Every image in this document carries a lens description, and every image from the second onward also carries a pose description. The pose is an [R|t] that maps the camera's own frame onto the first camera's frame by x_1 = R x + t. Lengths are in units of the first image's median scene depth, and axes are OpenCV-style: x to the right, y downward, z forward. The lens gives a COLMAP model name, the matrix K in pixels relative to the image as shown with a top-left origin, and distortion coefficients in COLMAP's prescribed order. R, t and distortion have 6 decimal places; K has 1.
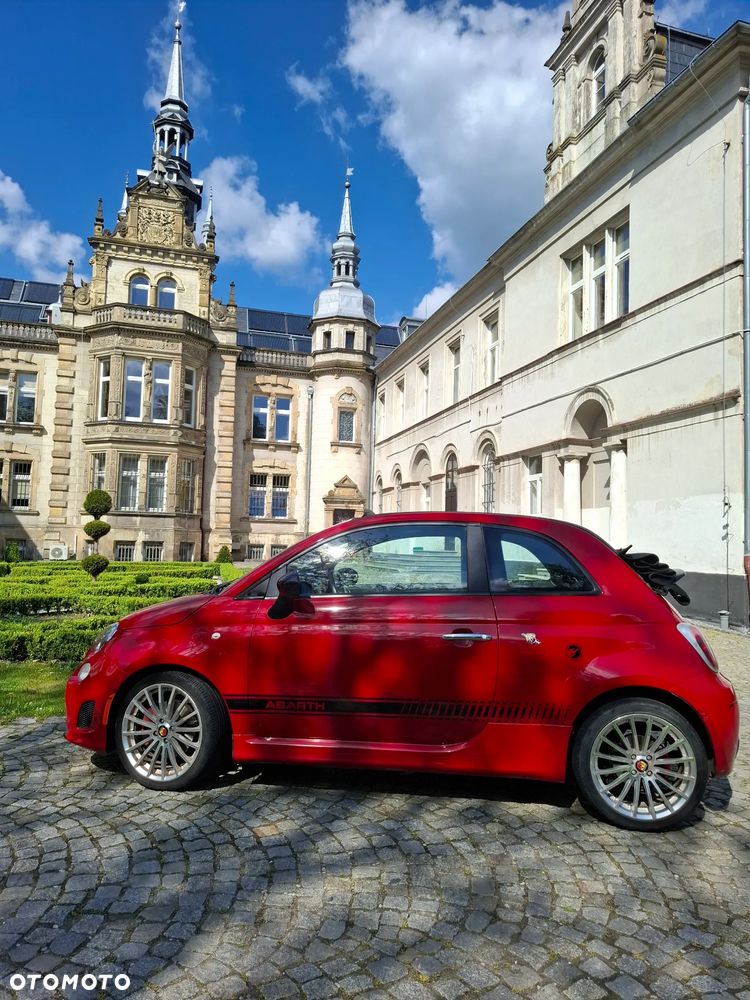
lens RADIAL K [[687.0, 0, 374.0], [0, 687.0, 497.2], [0, 0, 1]] dist [0.101370, -0.140971]
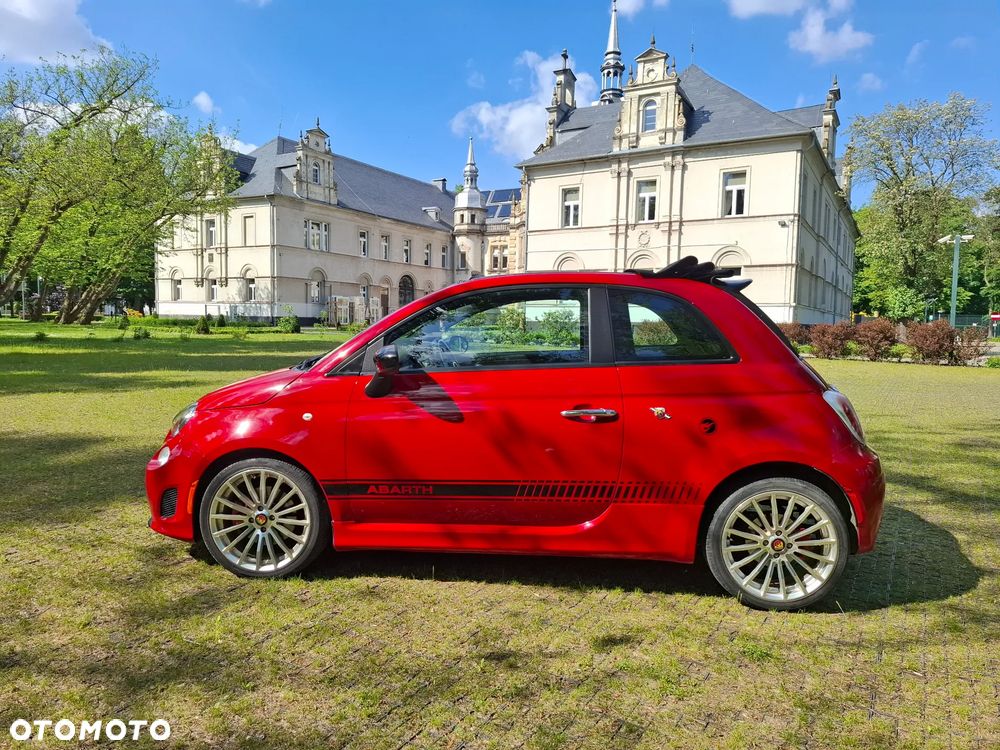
lens RADIAL K [[695.5, 0, 501.9], [0, 695.5, 360.0], [0, 0, 1]] dist [0.172870, -0.298253]
pose [[0.684106, 0.024544, -0.728969, 1.192833], [0.052110, 0.995235, 0.082412, 0.004277], [0.727518, -0.094365, 0.679568, -0.597699]]
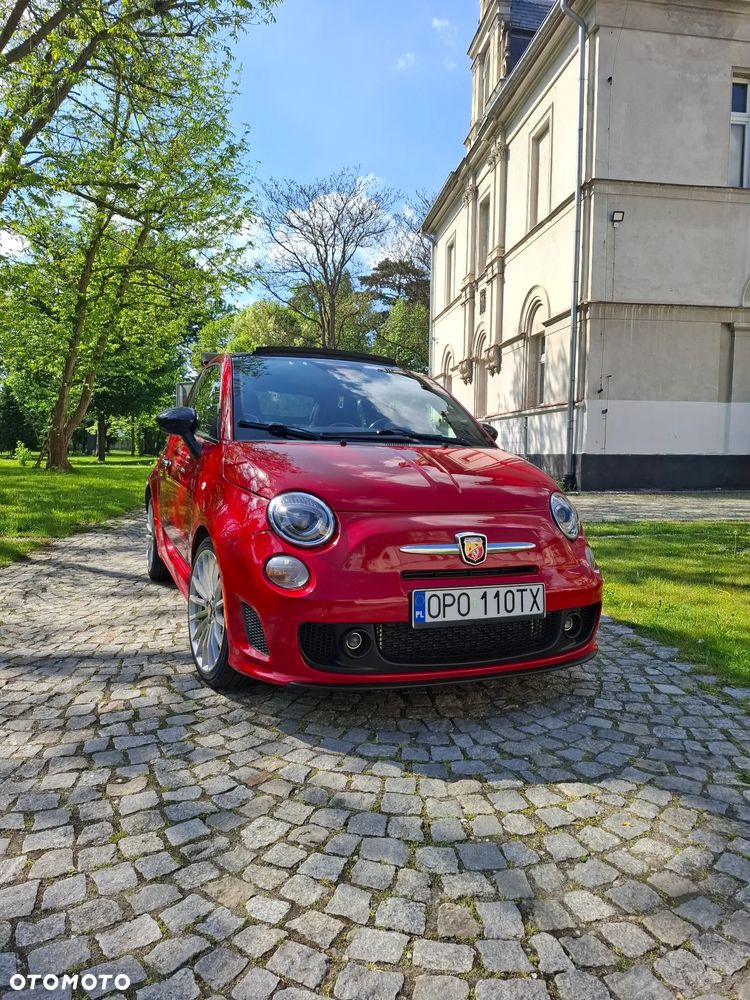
lens RADIAL K [[700.2, 0, 377.8], [0, 700.2, 484.5], [0, 0, 1]] dist [0.056788, -0.055304]
pose [[-0.135136, 0.010977, -0.990766, -0.003024], [0.054384, 0.998513, 0.003645, 0.022301], [0.989333, -0.053389, -0.135532, 0.127033]]
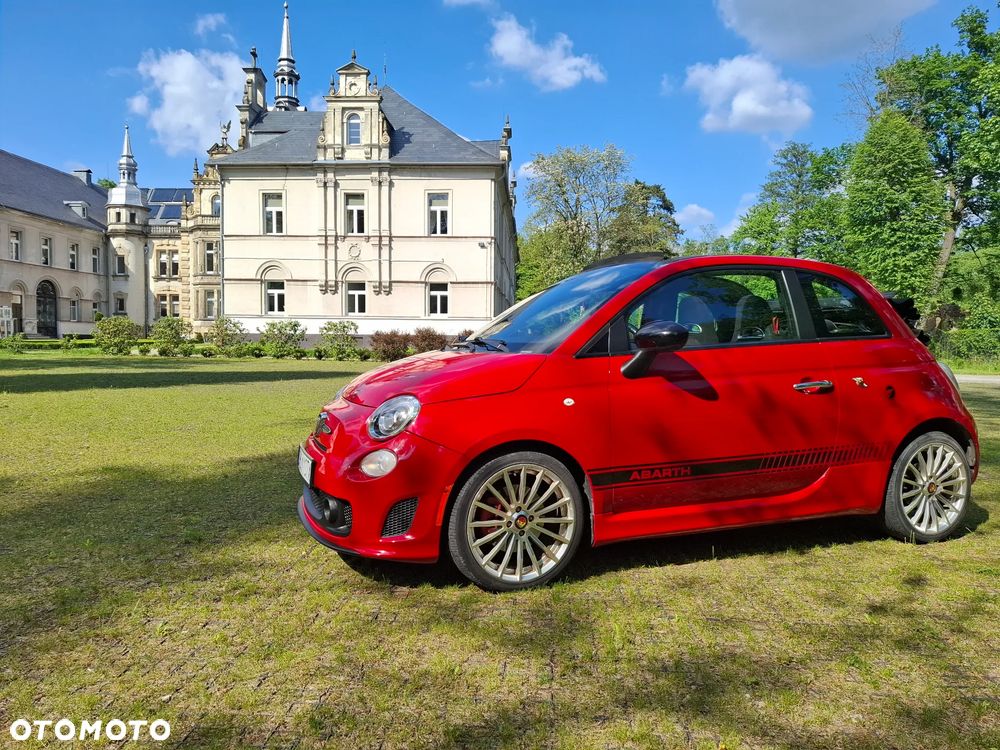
lens RADIAL K [[703.7, 0, 499.6], [0, 703.7, 377.6], [0, 0, 1]] dist [0.052328, -0.060433]
pose [[0.938513, 0.000028, -0.345245, 1.123580], [0.038684, 0.993694, 0.105240, 0.006746], [0.343071, -0.112124, 0.932593, -0.646644]]
